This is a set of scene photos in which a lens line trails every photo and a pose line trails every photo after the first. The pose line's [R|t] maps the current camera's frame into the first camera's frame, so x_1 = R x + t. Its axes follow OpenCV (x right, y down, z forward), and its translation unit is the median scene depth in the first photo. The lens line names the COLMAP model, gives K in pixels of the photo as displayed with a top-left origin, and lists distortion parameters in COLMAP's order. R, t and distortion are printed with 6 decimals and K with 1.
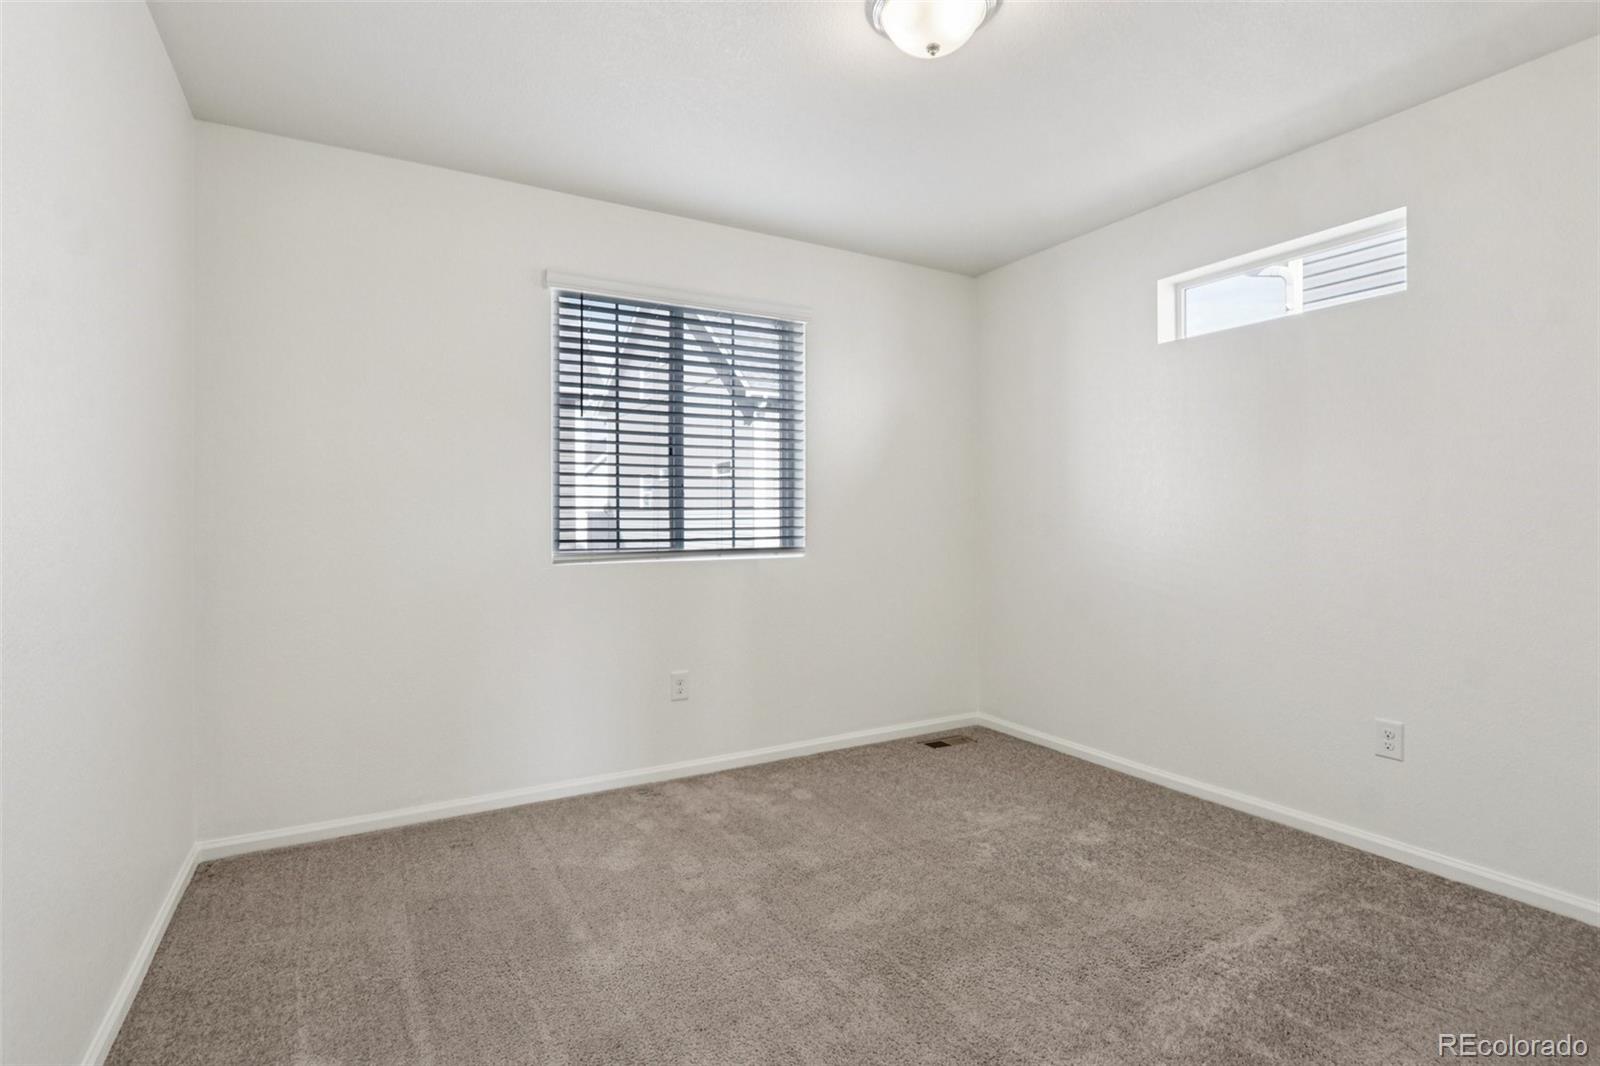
lens RADIAL K [[752.5, 0, 790.2], [0, 752.5, 515.3], [0, 0, 1]] dist [-0.013086, 0.000416]
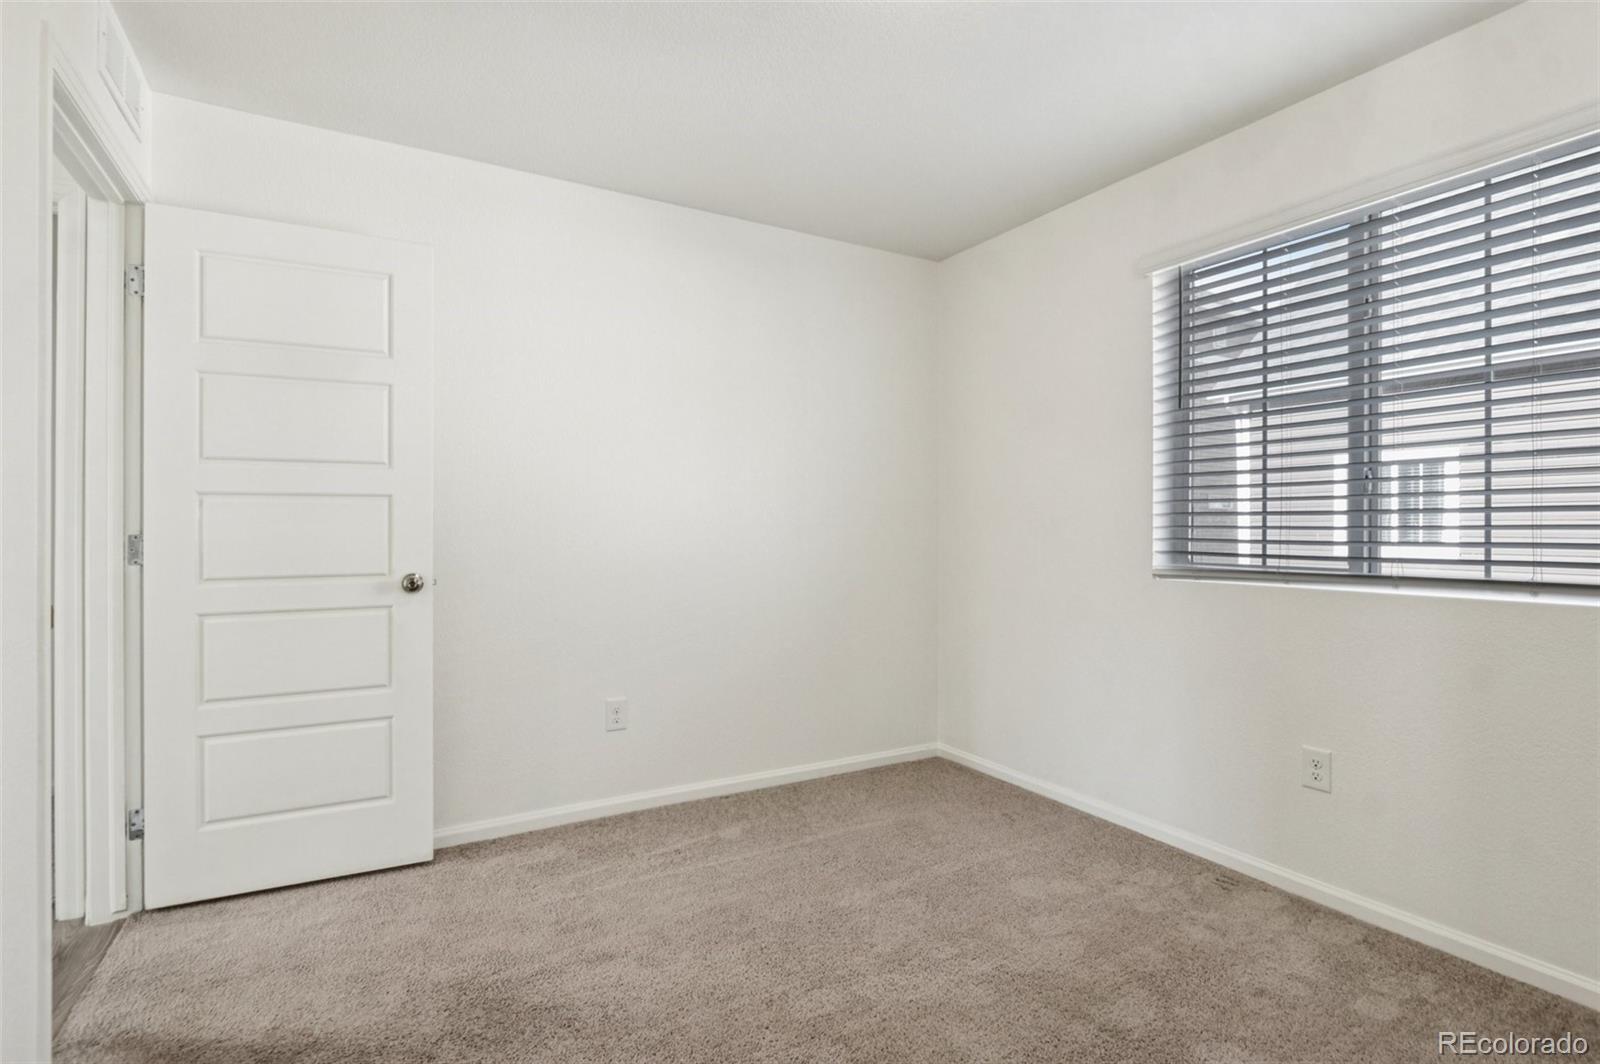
lens RADIAL K [[752.5, 0, 787.3], [0, 752.5, 526.9], [0, 0, 1]] dist [-0.013086, 0.000416]
pose [[0.016575, 0.001092, -0.999862, 0.556475], [0.002356, 0.999997, 0.001132, 0.002449], [0.999860, -0.002374, 0.016572, 0.526954]]
